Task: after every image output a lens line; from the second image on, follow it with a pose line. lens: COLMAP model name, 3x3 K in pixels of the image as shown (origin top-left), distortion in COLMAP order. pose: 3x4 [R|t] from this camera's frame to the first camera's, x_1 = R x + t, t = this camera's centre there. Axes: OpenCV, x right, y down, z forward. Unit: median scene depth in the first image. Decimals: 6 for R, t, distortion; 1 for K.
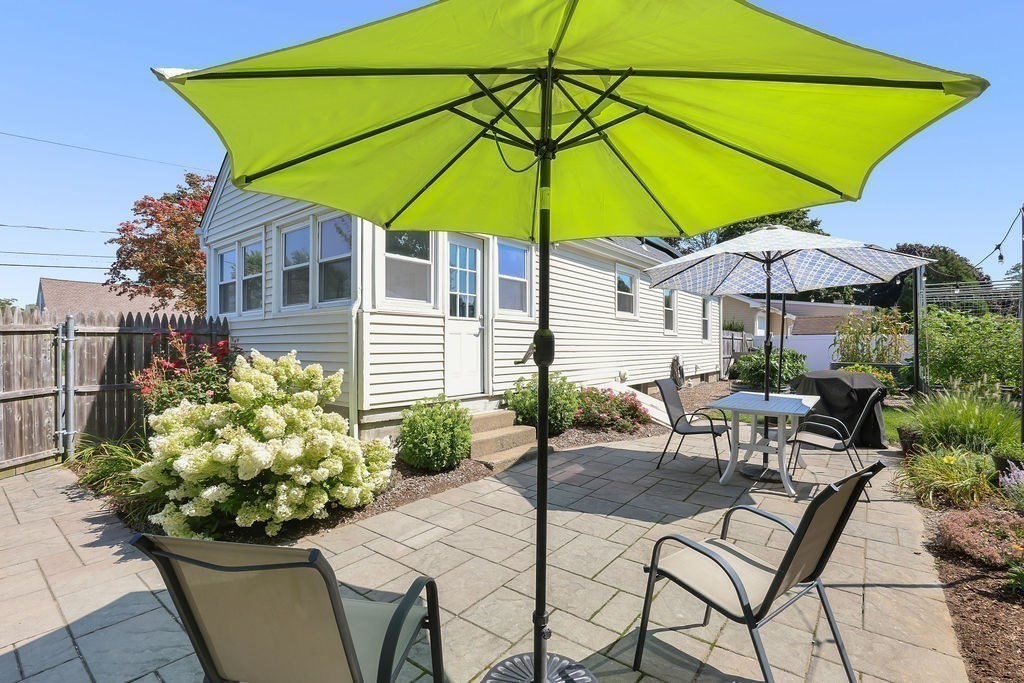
lens RADIAL K [[470.6, 0, 513.3], [0, 470.6, 342.0], [0, 0, 1]] dist [-0.019222, 0.000395]
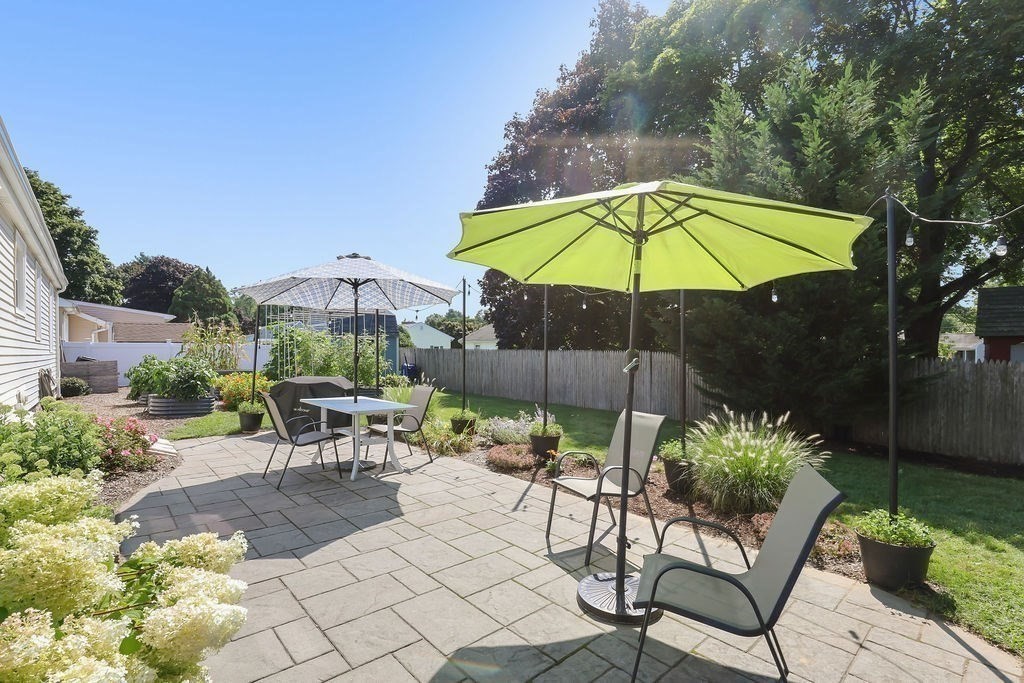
lens RADIAL K [[470.6, 0, 514.0], [0, 470.6, 351.5], [0, 0, 1]] dist [-0.019222, 0.000395]
pose [[0.182576, 0.006008, 0.983173, -0.623381], [-0.010411, 0.999937, -0.004178, -0.003900], [-0.983137, -0.009473, 0.182627, 0.447382]]
